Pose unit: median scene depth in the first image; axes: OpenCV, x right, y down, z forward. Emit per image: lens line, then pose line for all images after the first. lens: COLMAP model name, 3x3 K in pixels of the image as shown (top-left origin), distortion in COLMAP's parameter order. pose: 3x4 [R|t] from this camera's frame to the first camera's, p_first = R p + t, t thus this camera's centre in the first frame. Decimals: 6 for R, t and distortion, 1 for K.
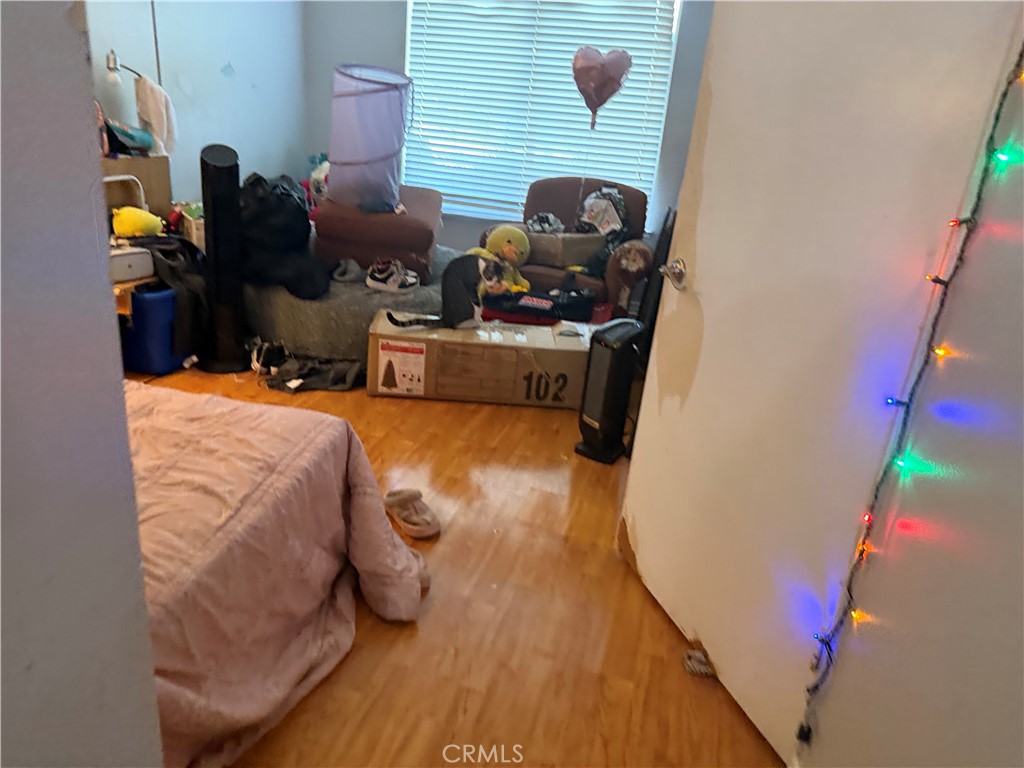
lens RADIAL K [[750.3, 0, 512.0], [0, 750.3, 384.0], [0, 0, 1]] dist [0.028637, -0.005958]
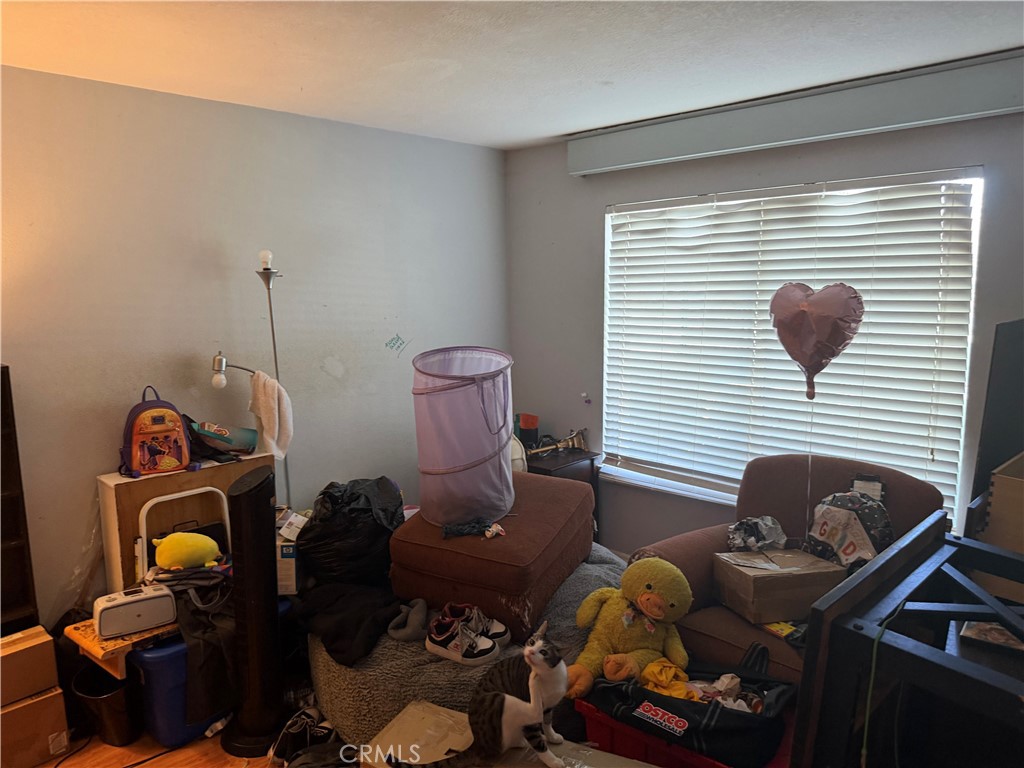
lens RADIAL K [[750.3, 0, 512.0], [0, 750.3, 384.0], [0, 0, 1]] dist [0.028637, -0.005958]
pose [[0.857752, -0.028388, -0.513279, 0.244691], [-0.079518, 0.979129, -0.187037, -0.245137], [0.507876, 0.201246, 0.837593, 0.397275]]
